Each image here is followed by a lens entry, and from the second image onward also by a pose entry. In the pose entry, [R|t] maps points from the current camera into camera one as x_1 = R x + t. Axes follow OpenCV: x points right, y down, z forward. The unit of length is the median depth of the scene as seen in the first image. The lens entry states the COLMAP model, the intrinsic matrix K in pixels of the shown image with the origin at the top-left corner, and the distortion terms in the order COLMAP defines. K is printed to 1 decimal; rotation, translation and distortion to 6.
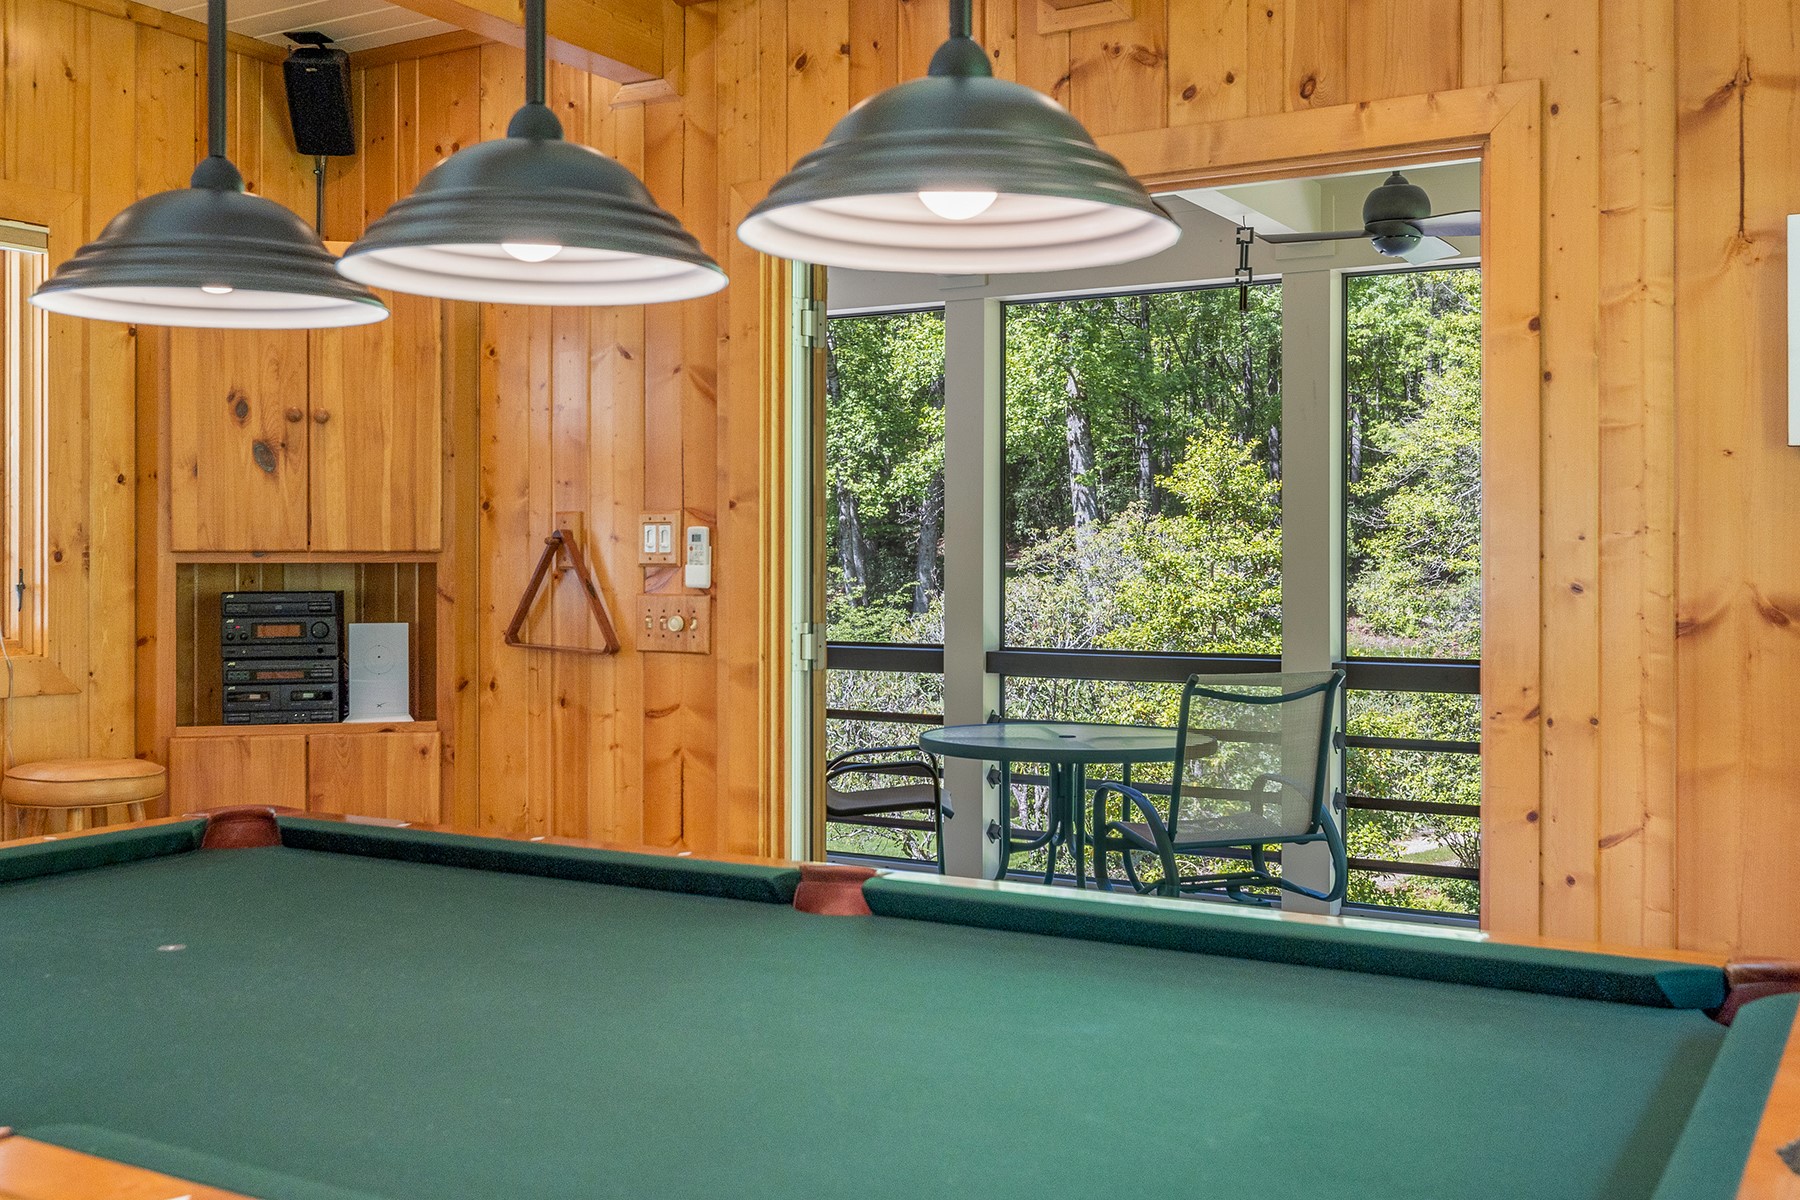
lens RADIAL K [[1856.9, 0, 921.7], [0, 1856.9, 550.1], [0, 0, 1]] dist [0.012049, 0.000000]
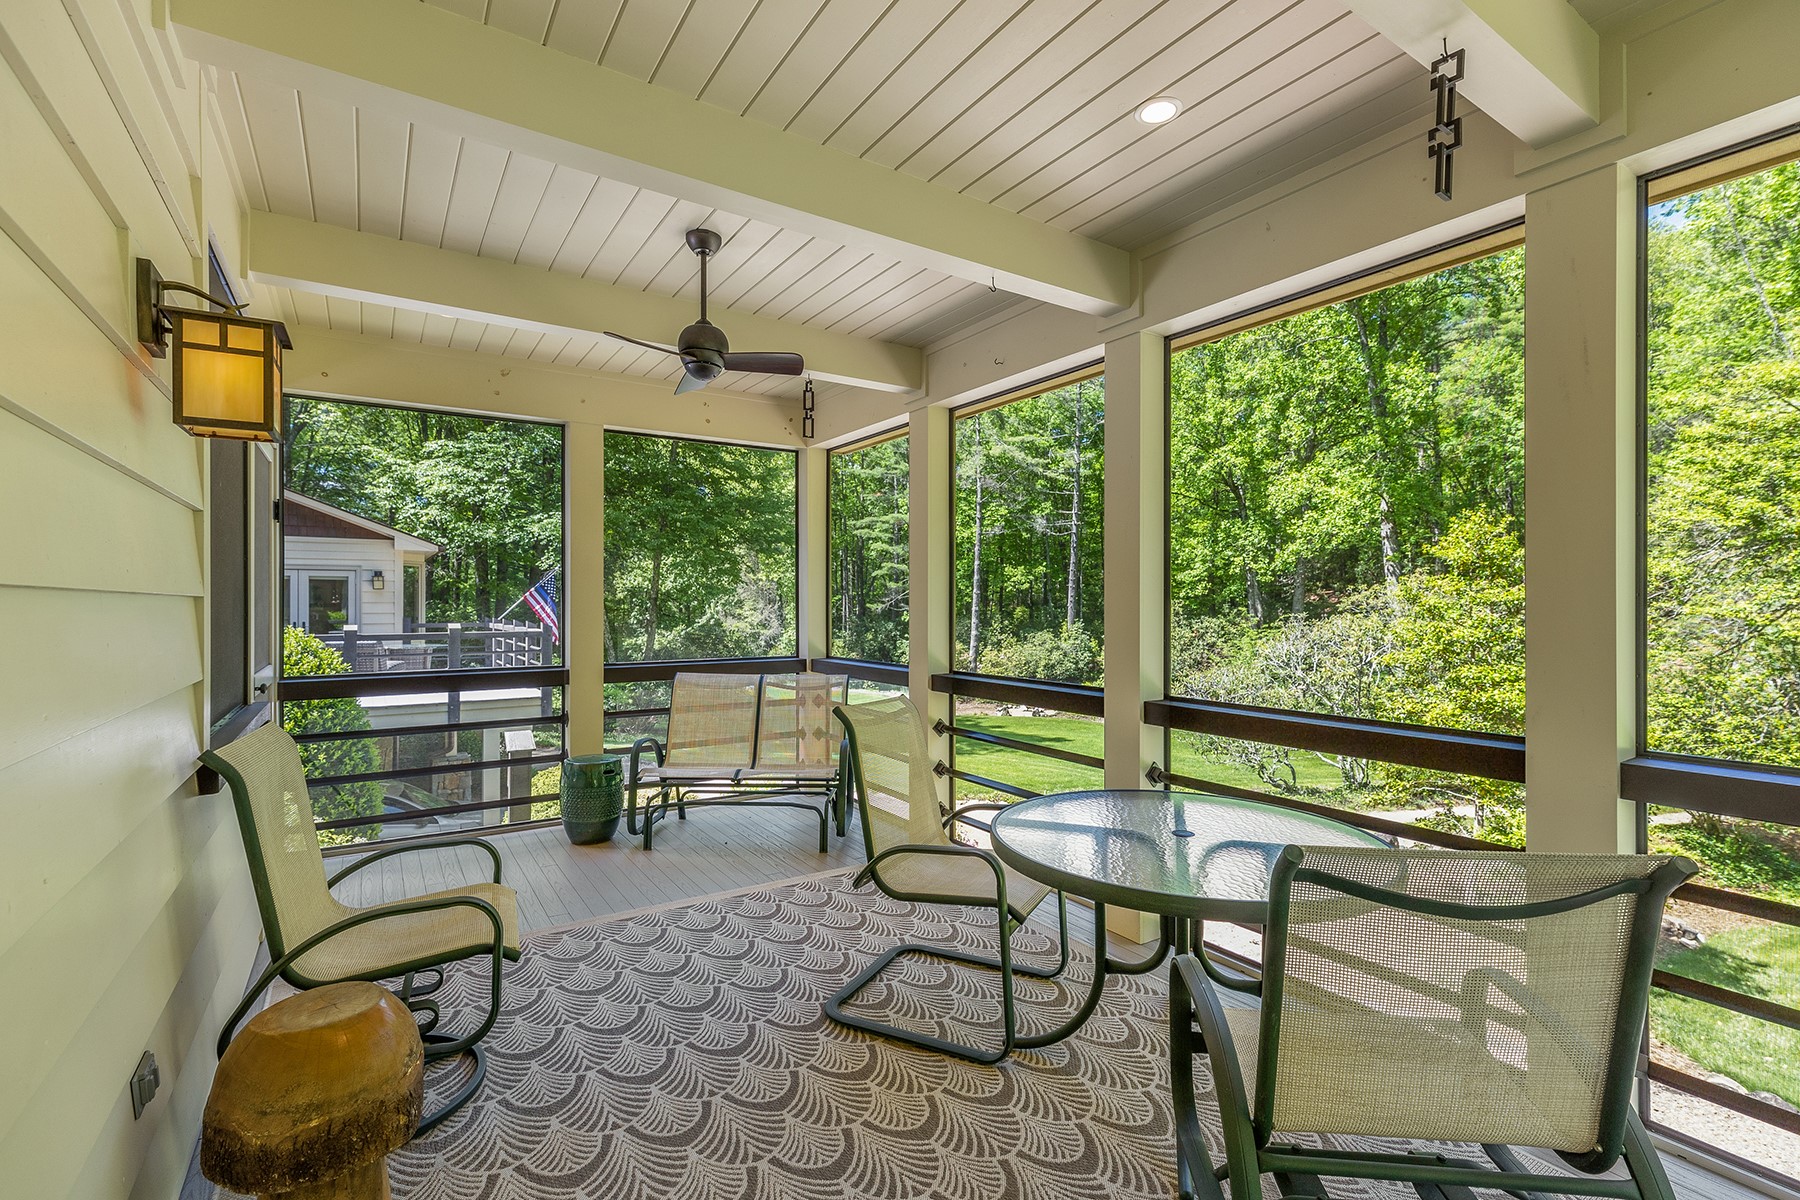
lens RADIAL K [[827.8, 0, 897.6], [0, 827.8, 595.8], [0, 0, 1]] dist [0.006202, -0.000607]
pose [[0.894847, -0.002599, -0.446366, 0.034979], [0.000564, 0.999989, -0.004692, 0.000900], [0.446373, 0.003947, 0.894838, 0.176756]]
